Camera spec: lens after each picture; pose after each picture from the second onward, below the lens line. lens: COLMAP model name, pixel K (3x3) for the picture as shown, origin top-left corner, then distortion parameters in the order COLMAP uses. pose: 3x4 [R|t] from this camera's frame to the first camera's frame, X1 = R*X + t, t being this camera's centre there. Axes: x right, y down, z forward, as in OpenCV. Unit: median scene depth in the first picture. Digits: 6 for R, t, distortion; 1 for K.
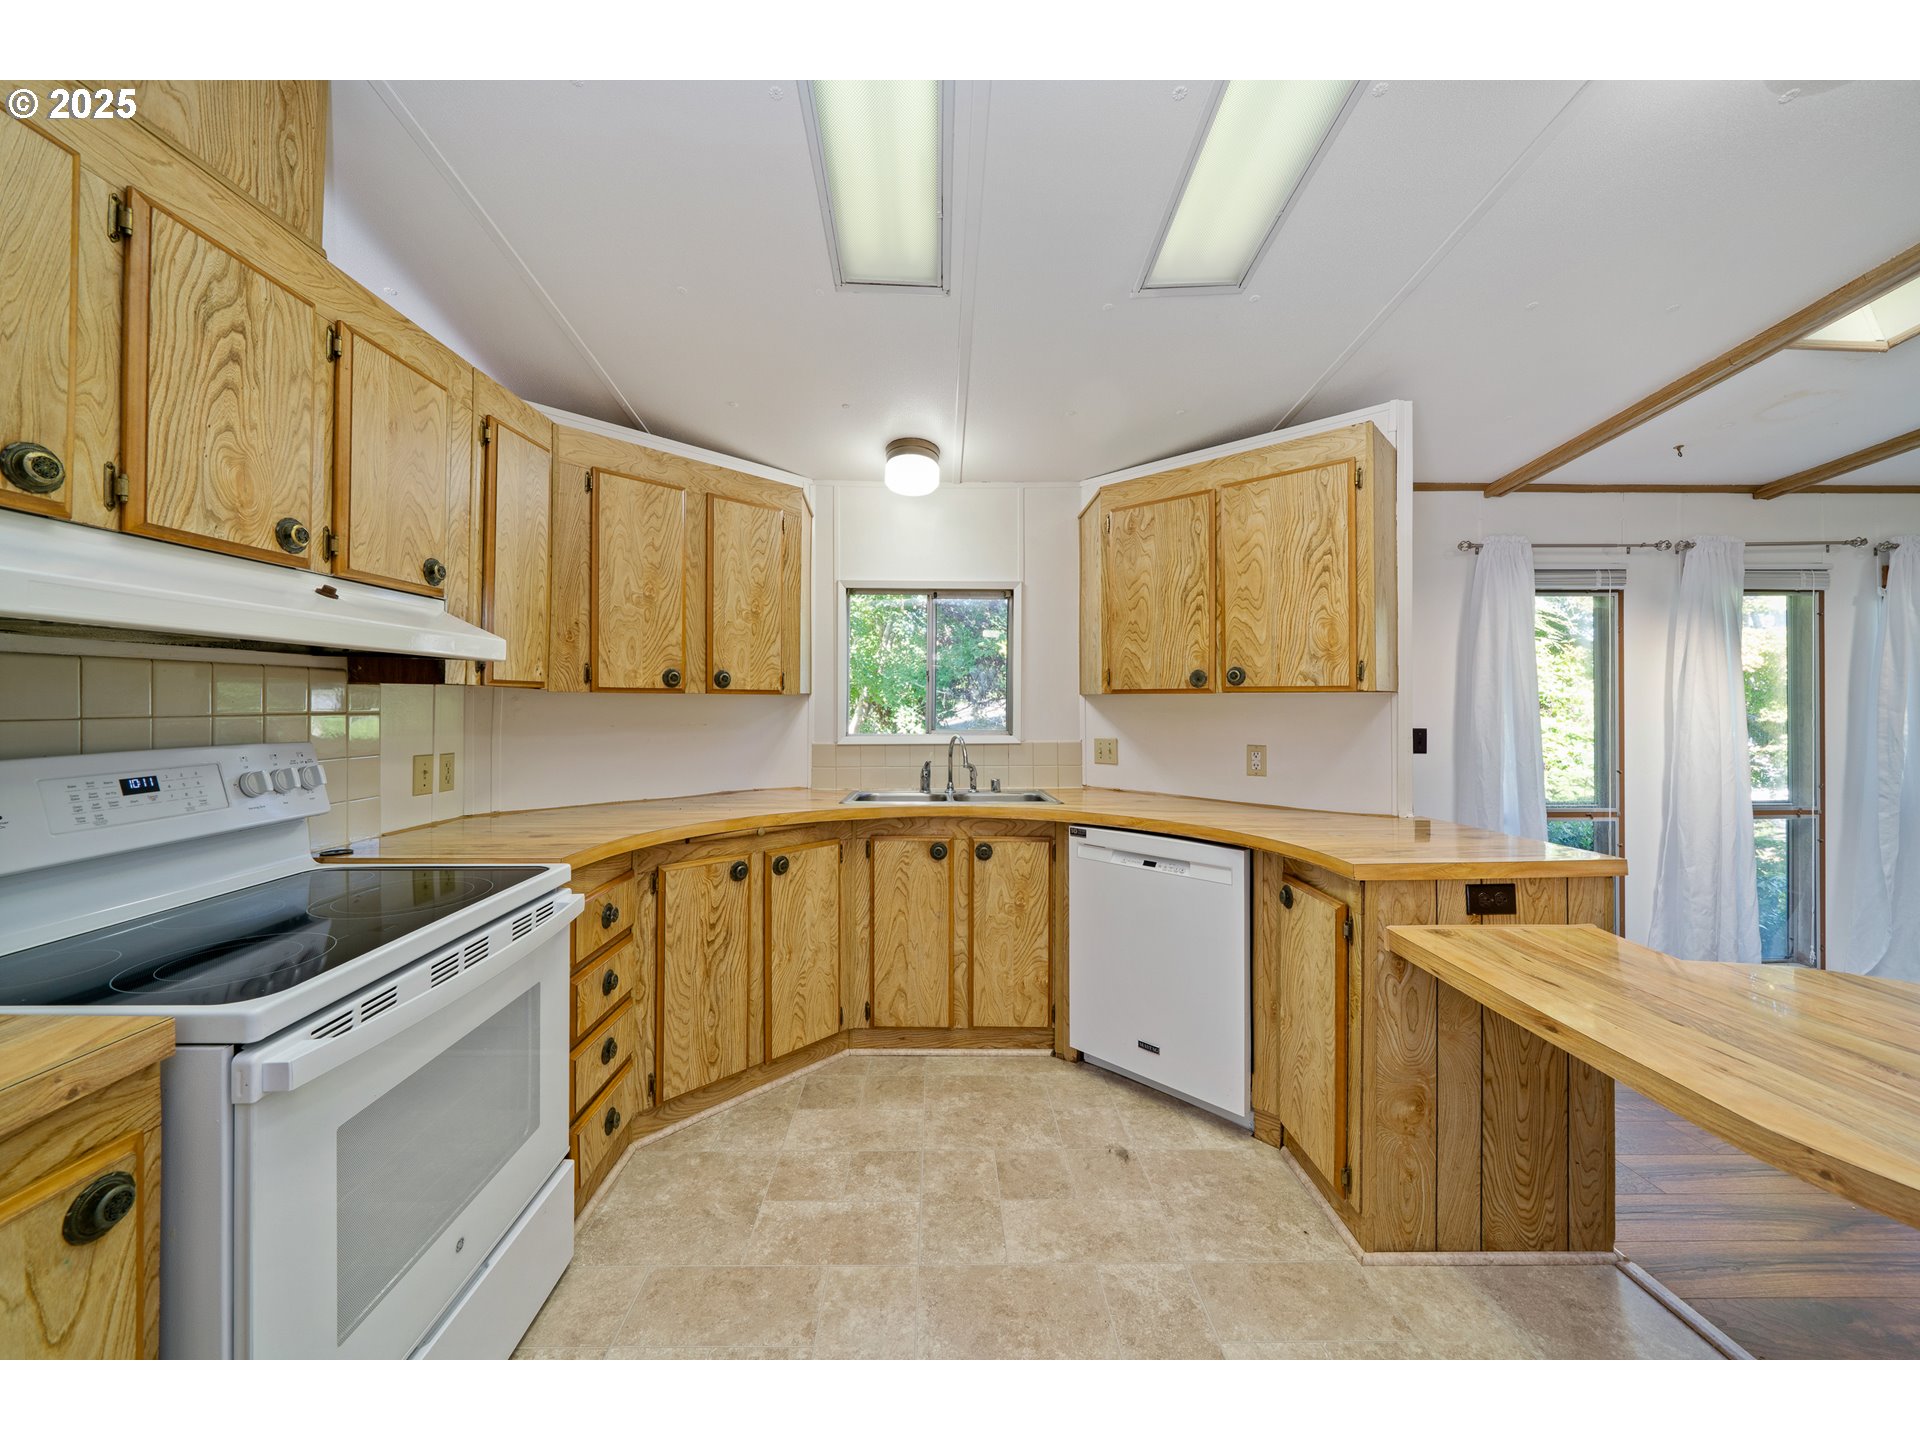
lens RADIAL K [[705.0, 0, 930.1], [0, 705.0, 694.0], [0, 0, 1]] dist [-0.008599, 0.000337]
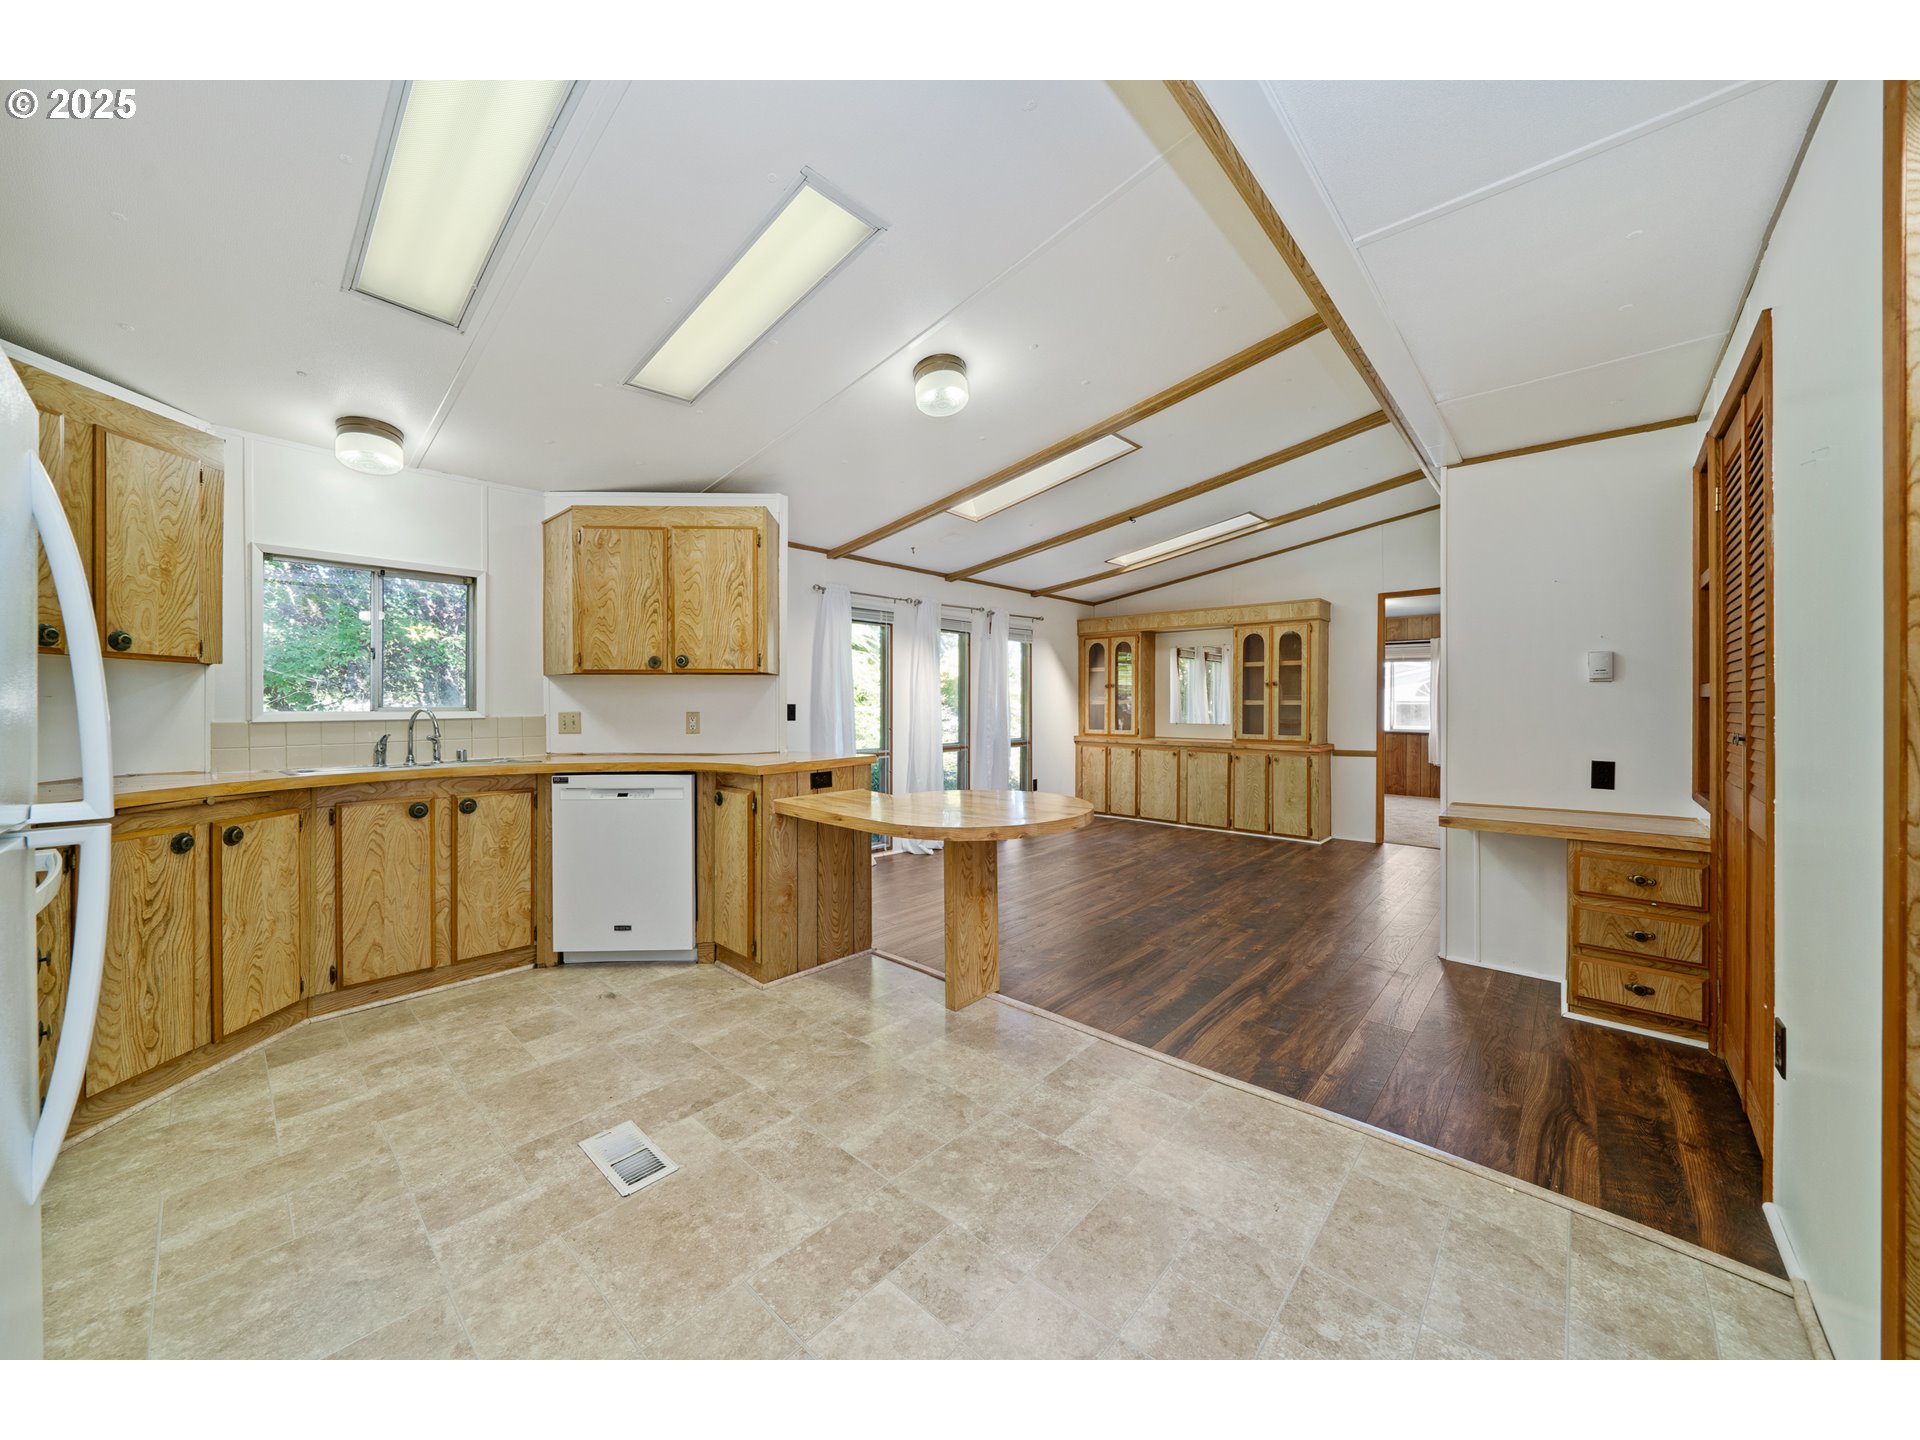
lens RADIAL K [[716.3, 0, 960.5], [0, 716.3, 705.4], [0, 0, 1]] dist [-0.002400, -0.000174]
pose [[0.670604, -0.001639, 0.741814, -0.266630], [-0.004115, 0.999974, 0.005930, 0.053068], [-0.741804, -0.007029, 0.670580, -0.400079]]
